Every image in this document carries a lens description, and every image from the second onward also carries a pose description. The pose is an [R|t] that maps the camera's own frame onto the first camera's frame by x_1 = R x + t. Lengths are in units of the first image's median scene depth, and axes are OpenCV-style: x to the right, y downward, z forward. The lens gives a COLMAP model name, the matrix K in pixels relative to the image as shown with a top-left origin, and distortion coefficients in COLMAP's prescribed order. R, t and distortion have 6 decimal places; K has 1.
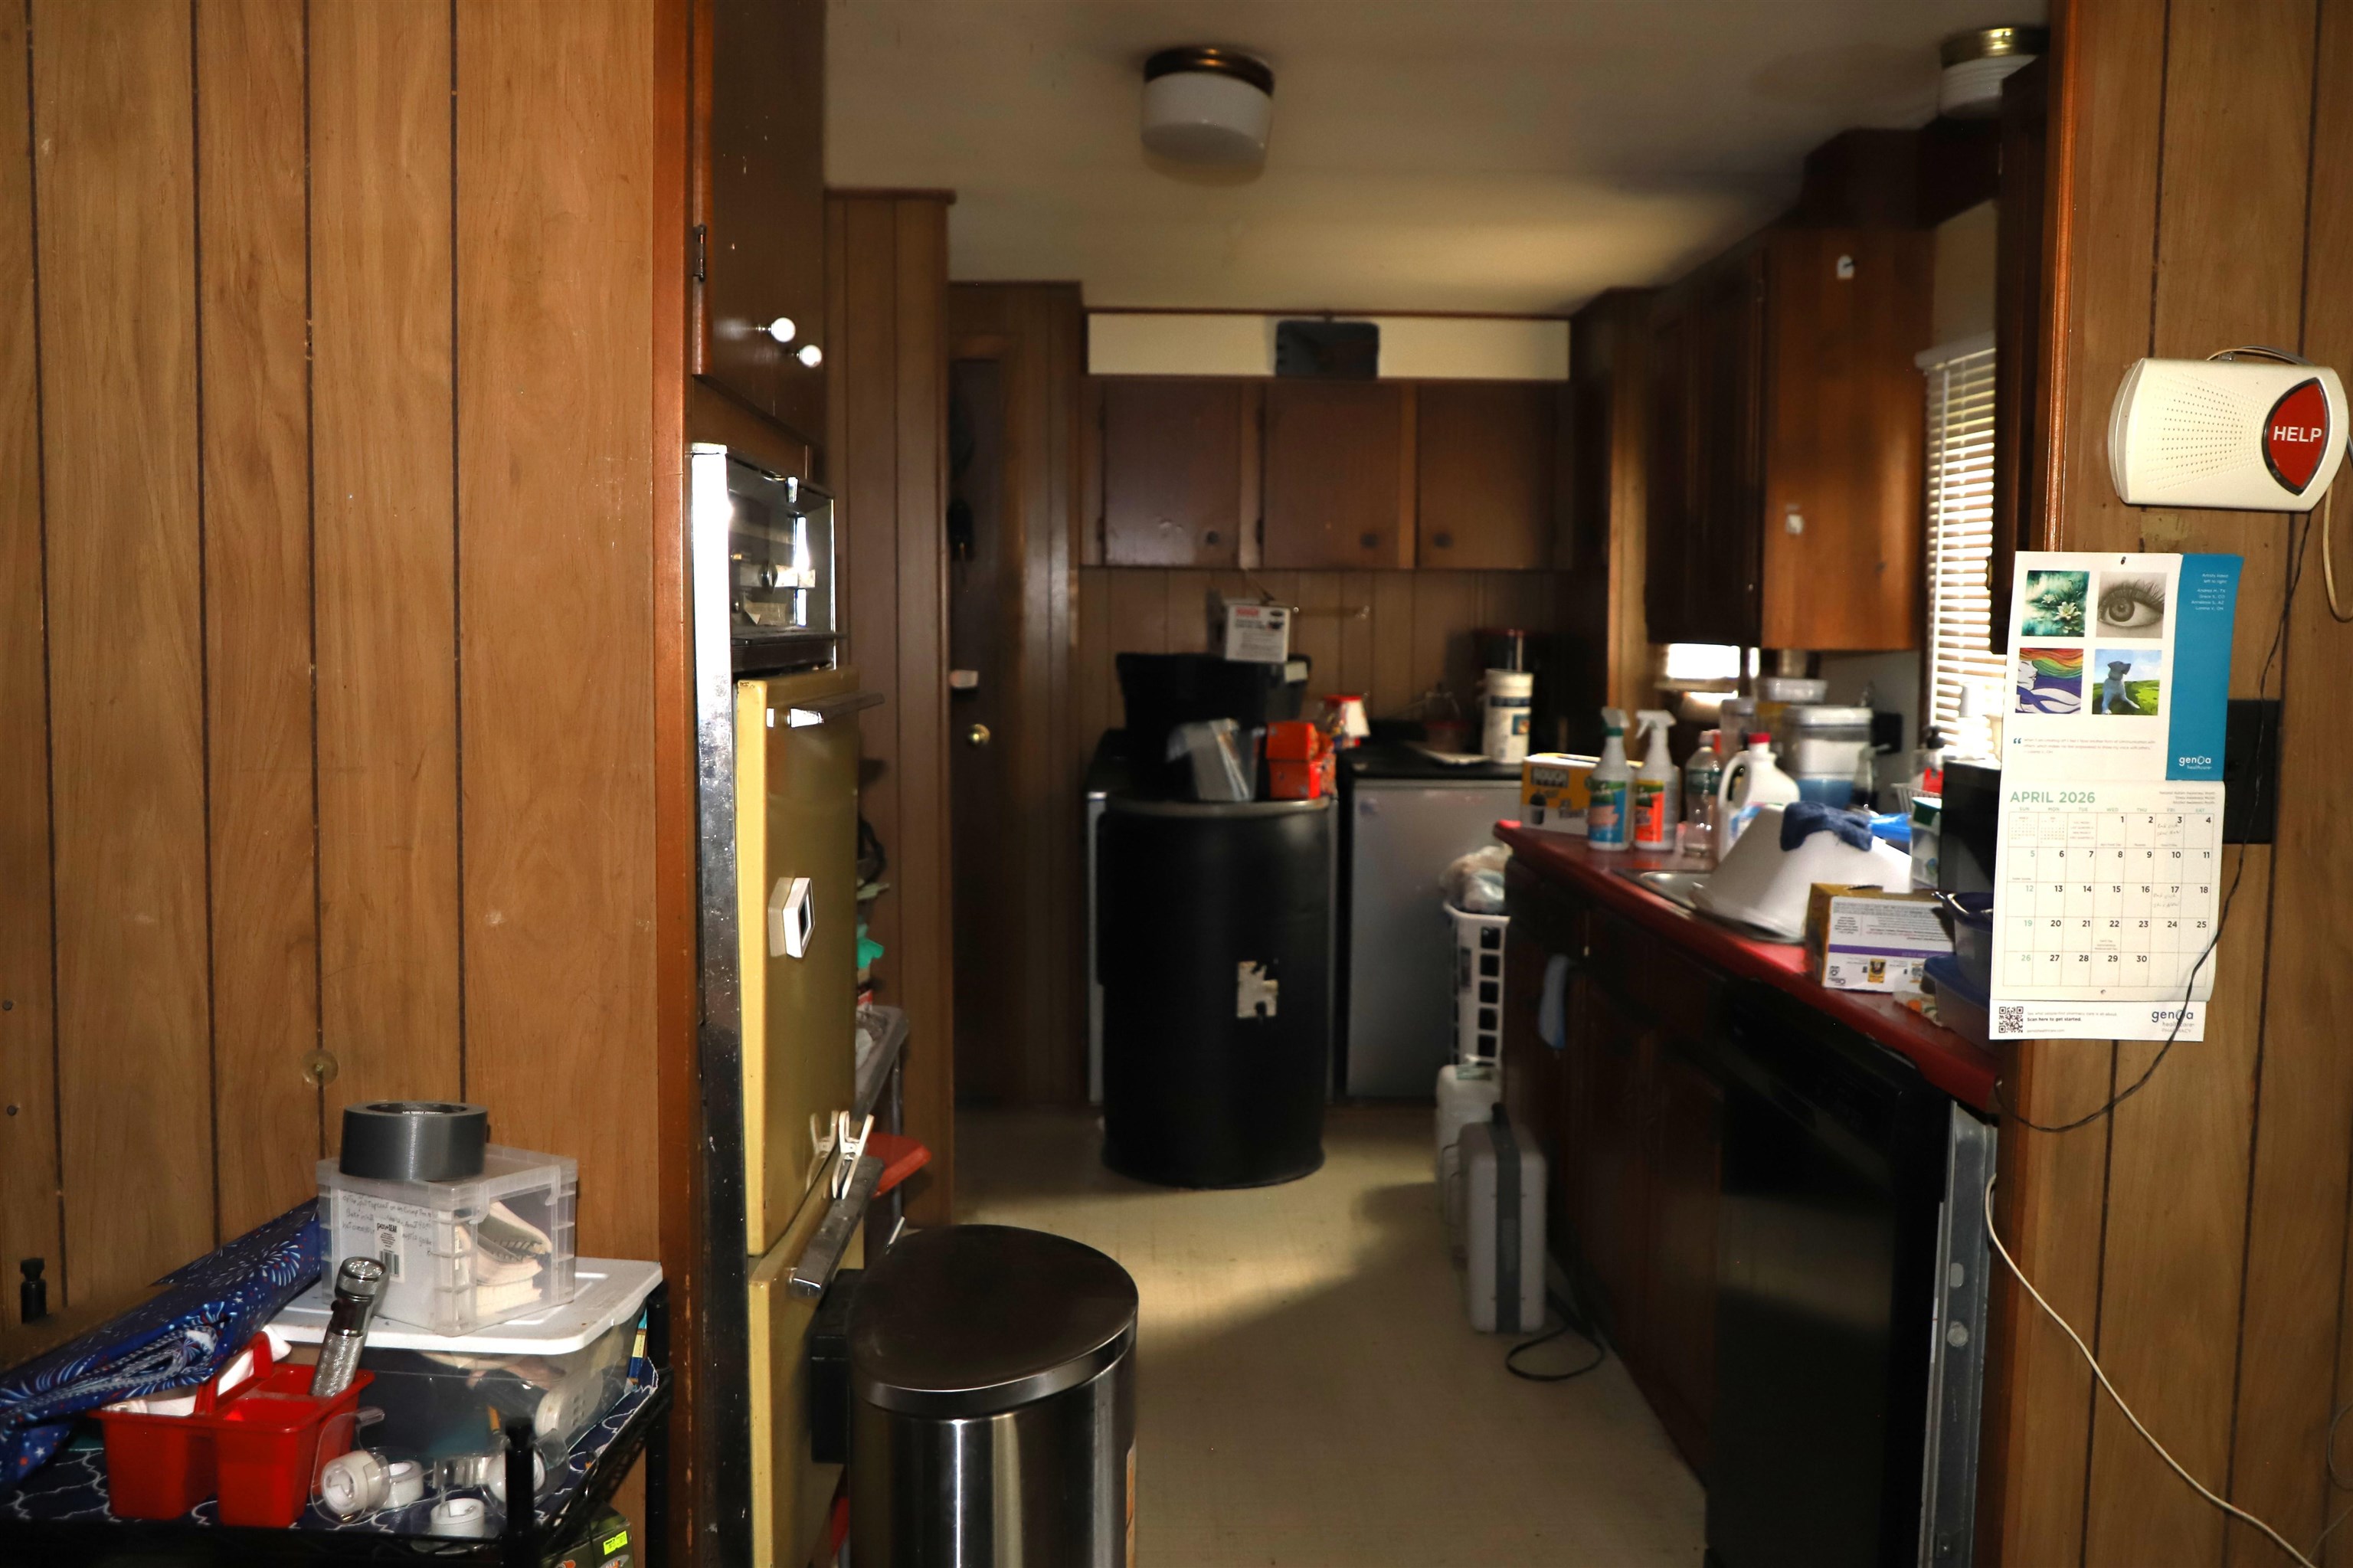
lens RADIAL K [[1862.6, 0, 1178.7], [0, 1862.6, 746.1], [0, 0, 1]] dist [-0.032690, 0.071478]
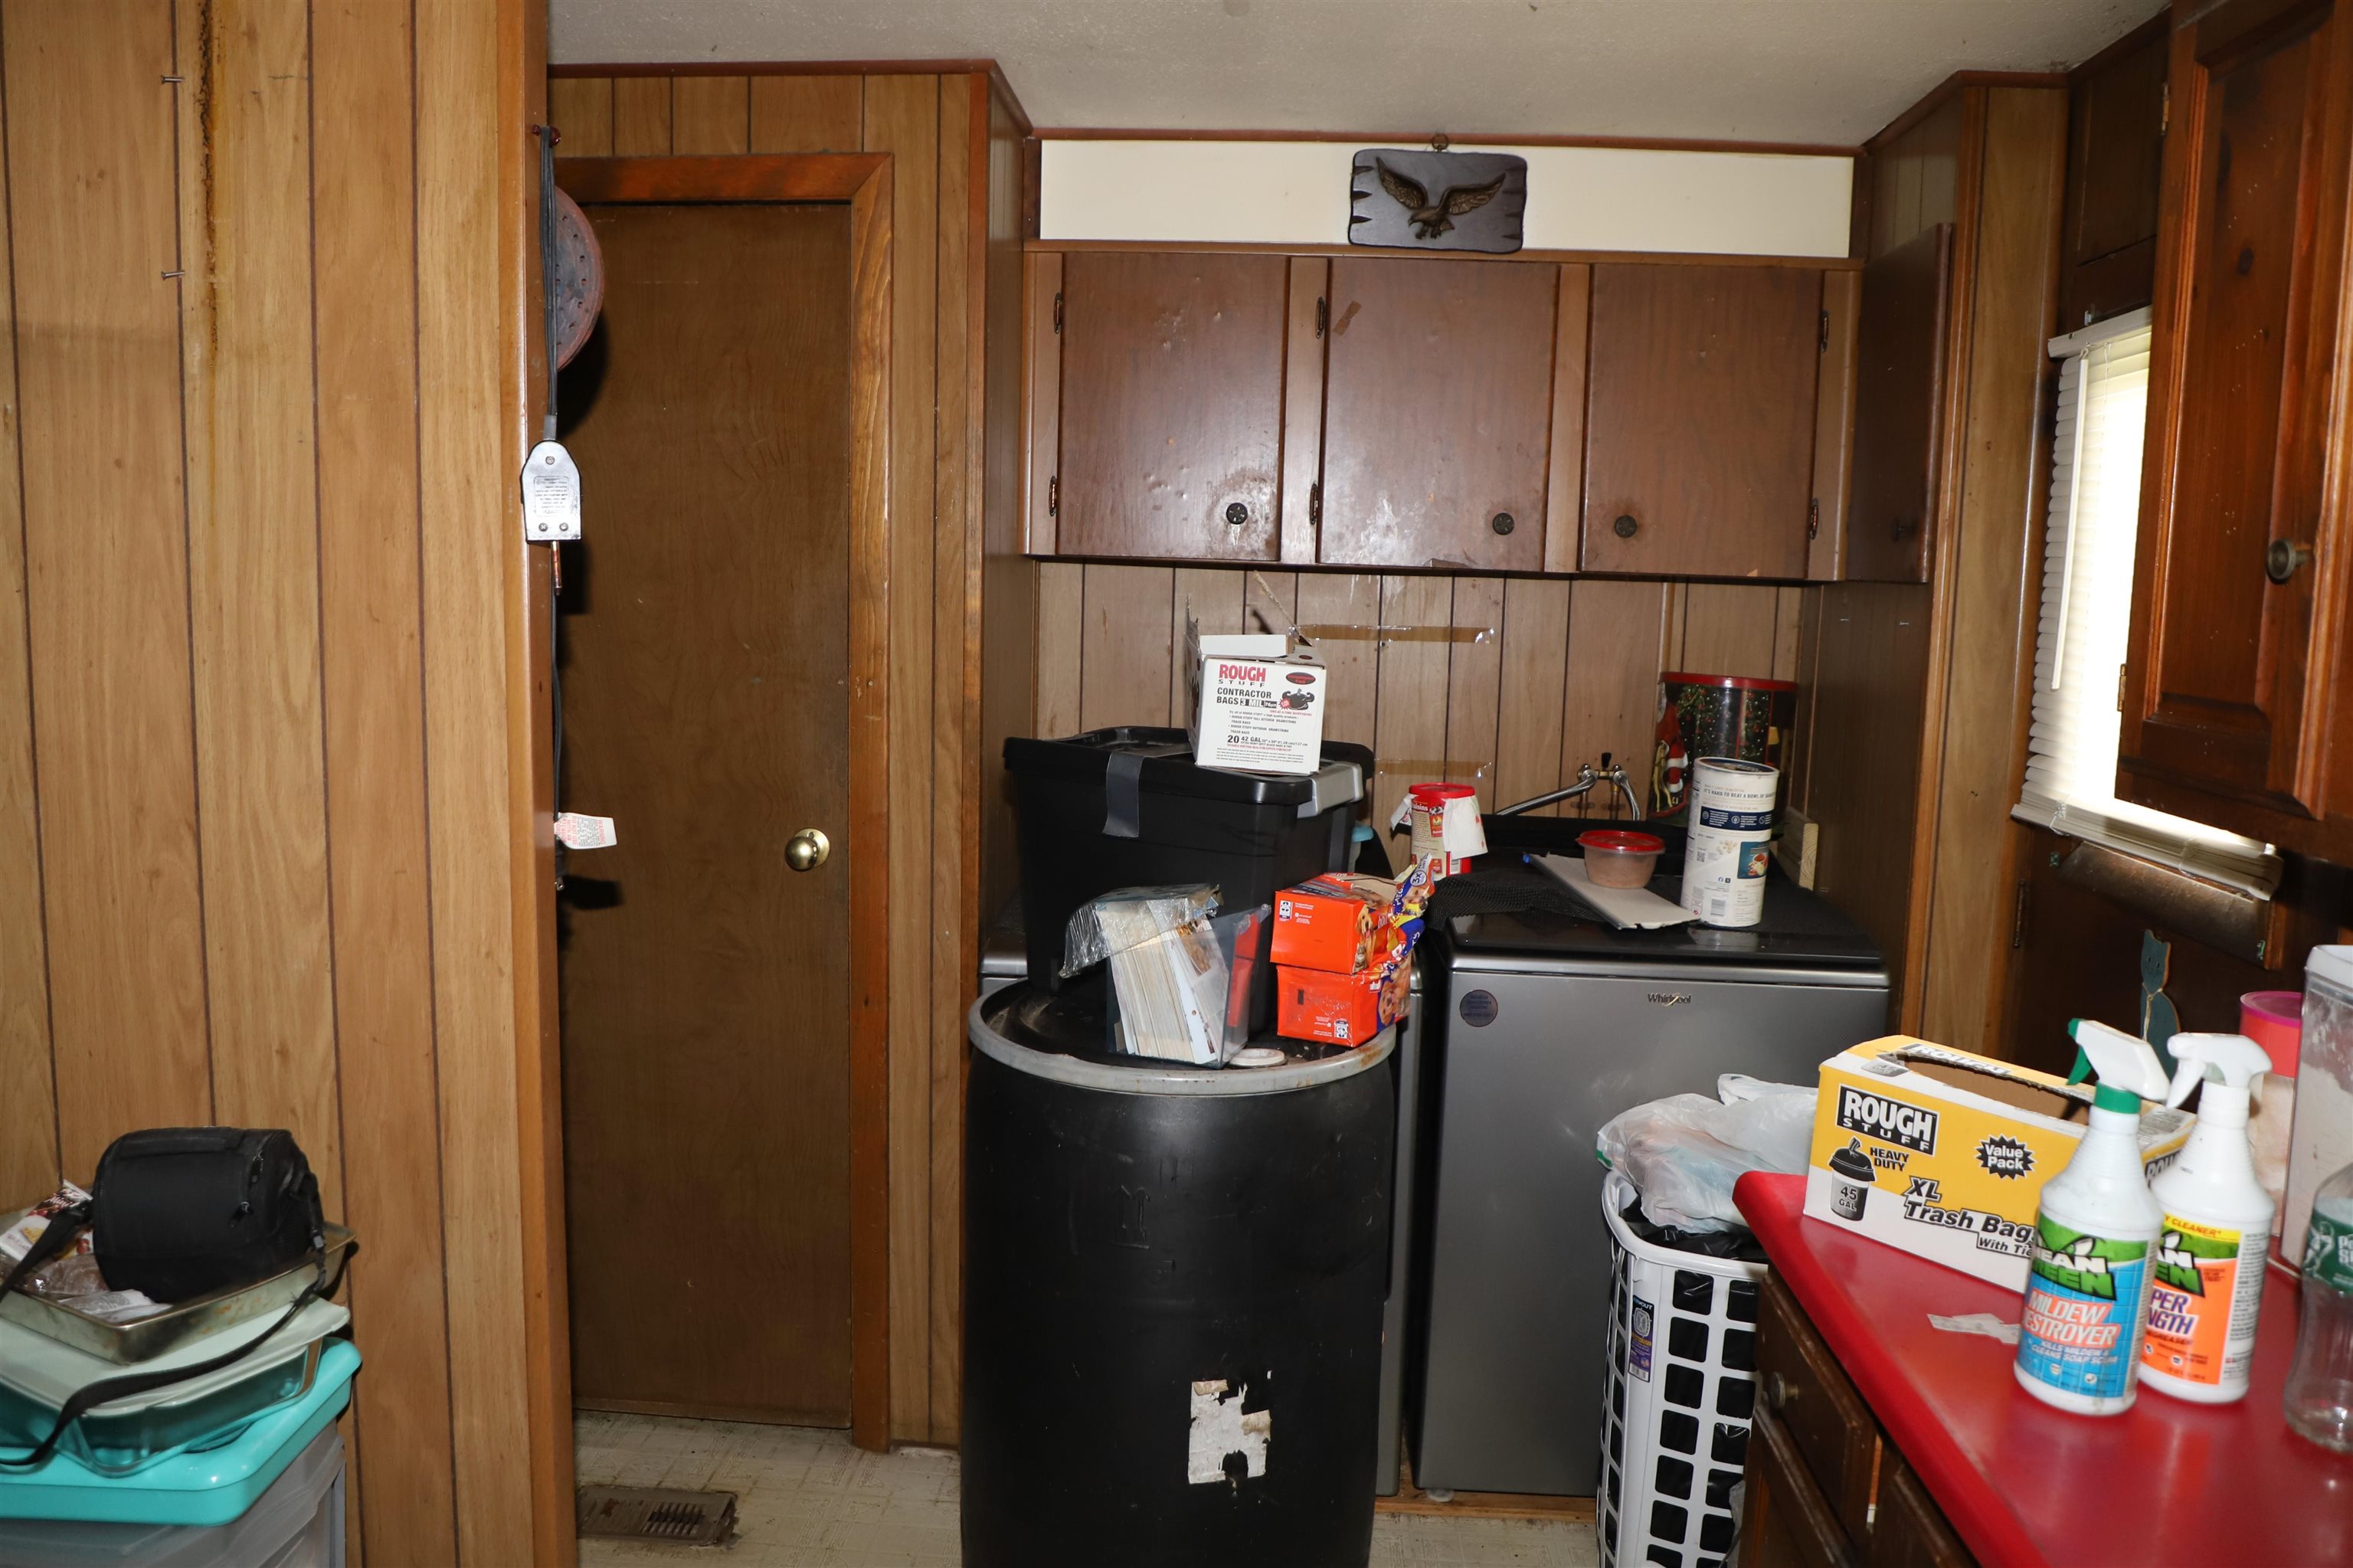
lens RADIAL K [[1683.7, 0, 1180.9], [0, 1683.7, 762.3], [0, 0, 1]] dist [-0.086071, 0.045009]
pose [[0.995383, 0.031924, -0.090517, 0.062356], [-0.027239, 0.998248, 0.052524, -0.071286], [0.092036, -0.049816, 0.994509, 0.543114]]
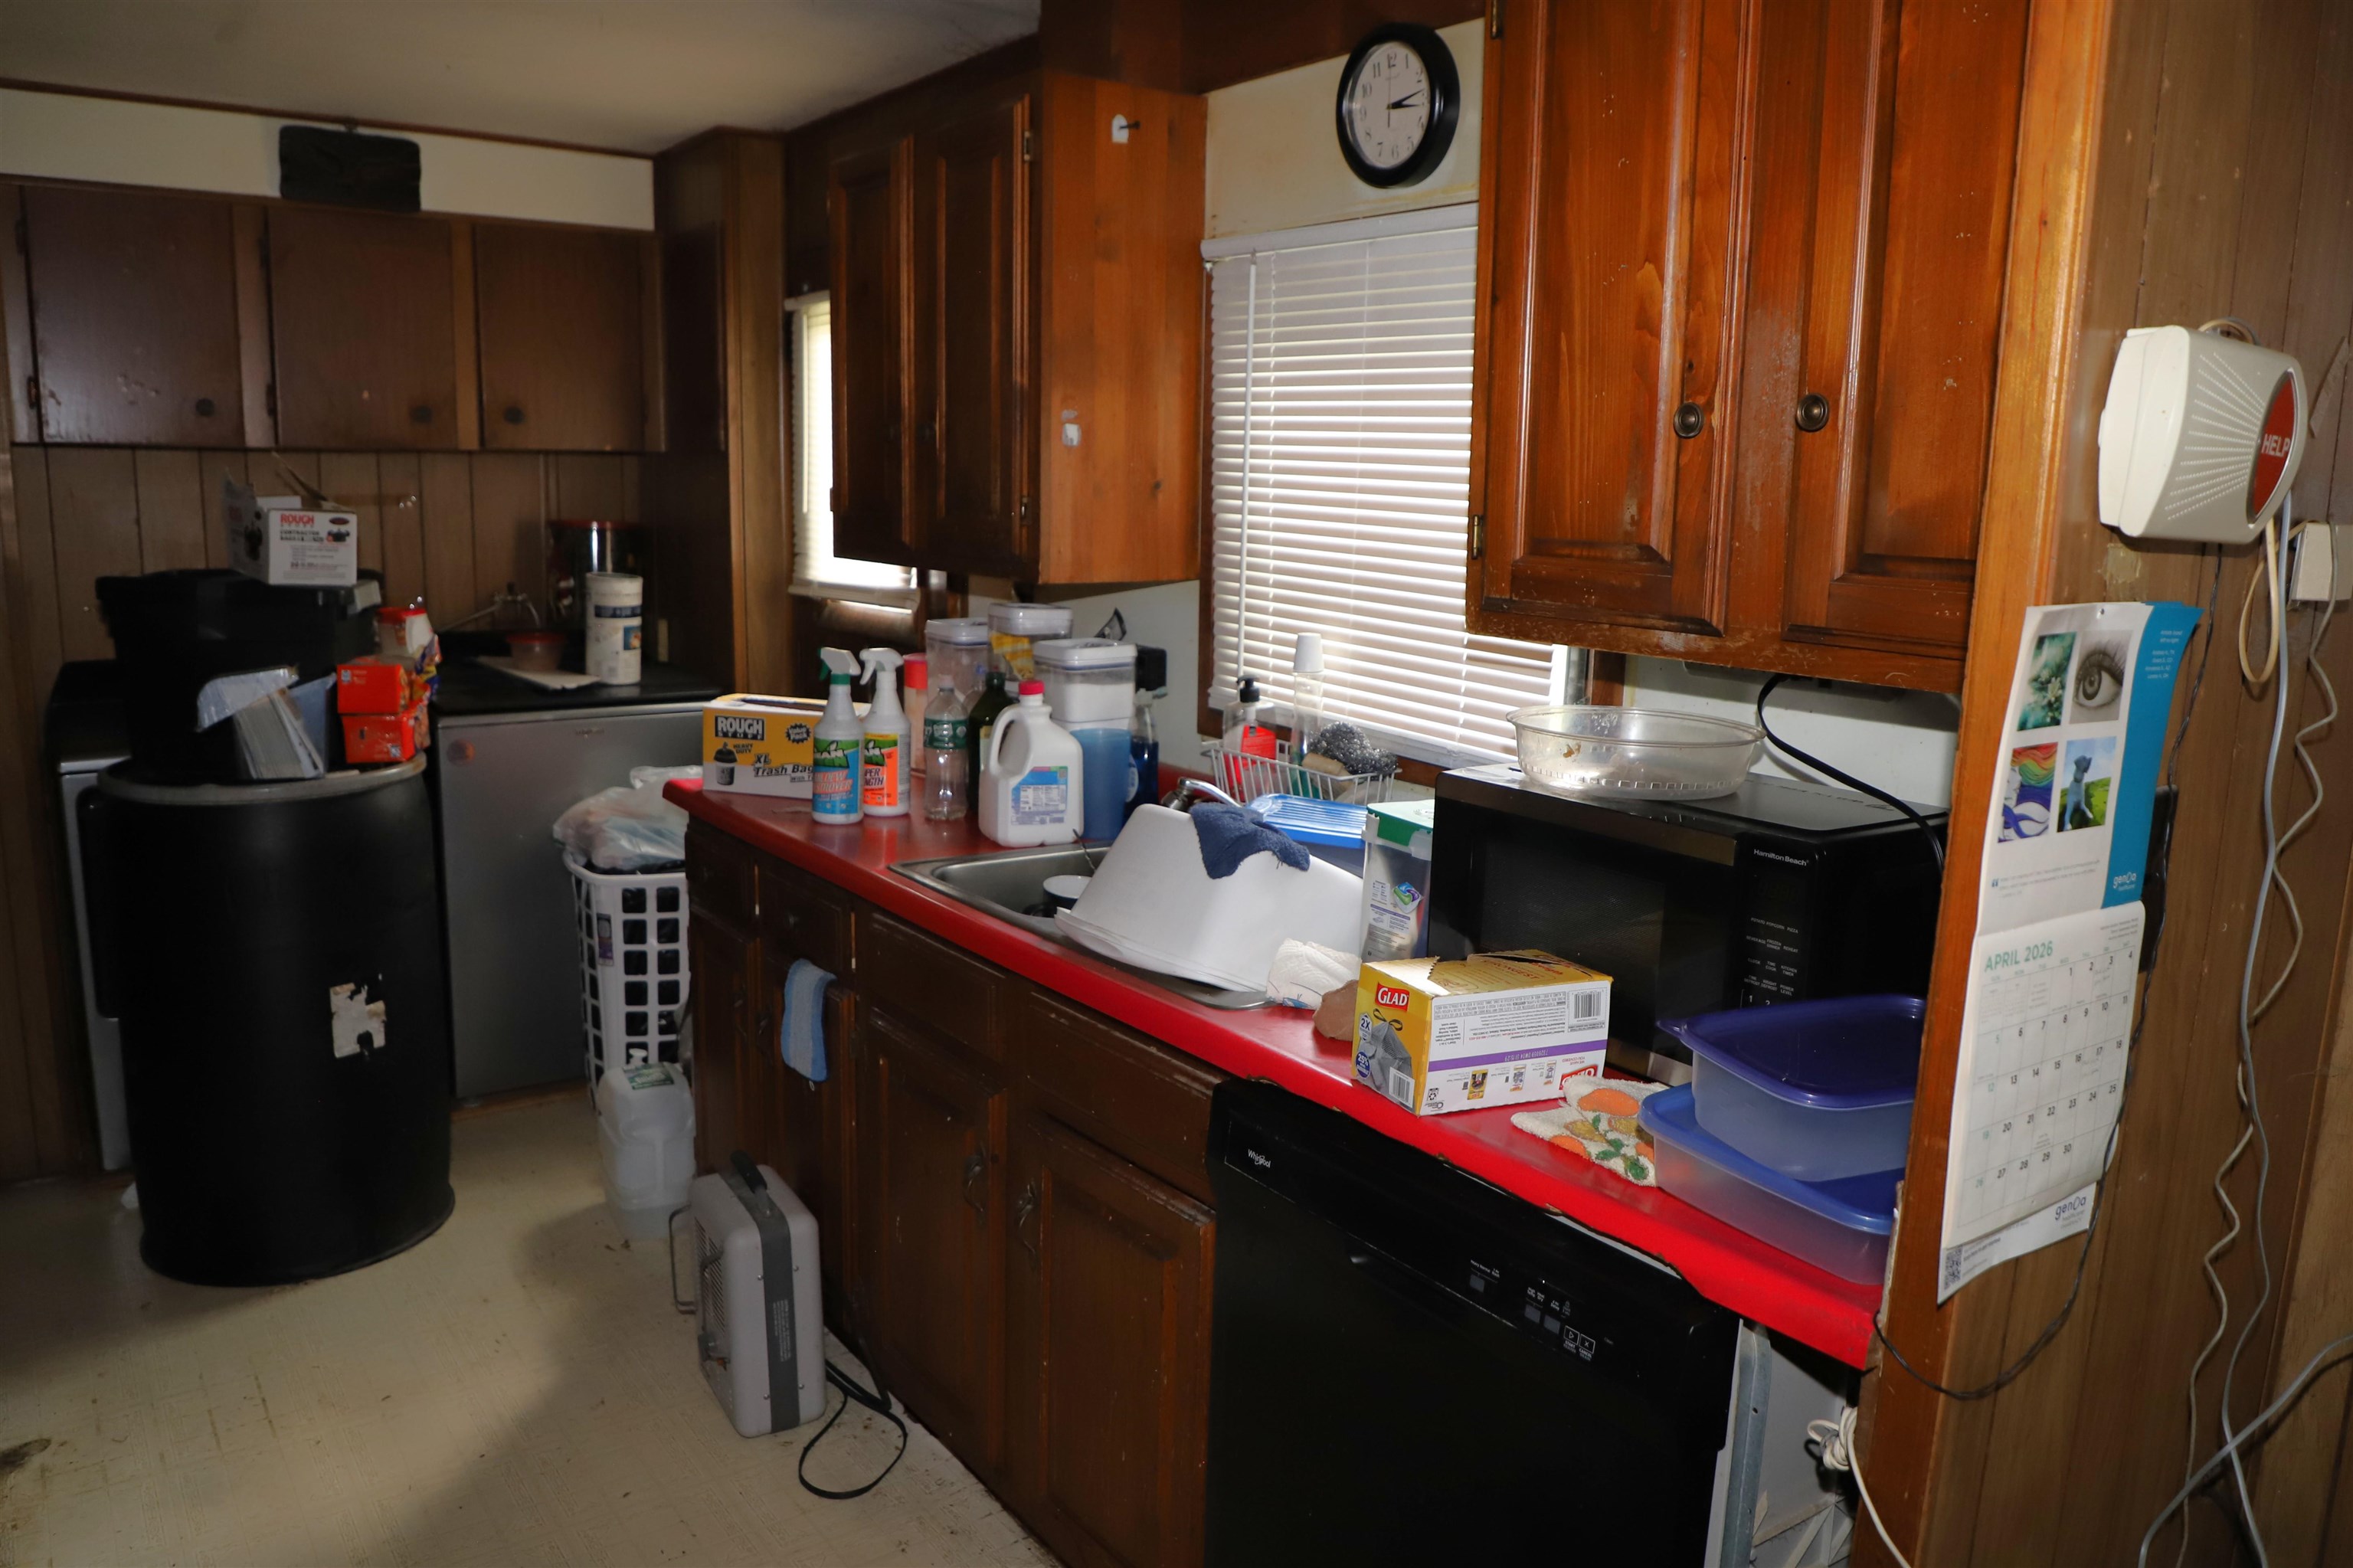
lens RADIAL K [[1683.7, 0, 1180.9], [0, 1683.7, 762.3], [0, 0, 1]] dist [-0.086071, 0.045009]
pose [[0.824799, -0.086693, 0.558741, -0.047773], [0.022607, 0.992442, 0.120615, -0.046930], [-0.564974, -0.086851, 0.820525, 0.250742]]
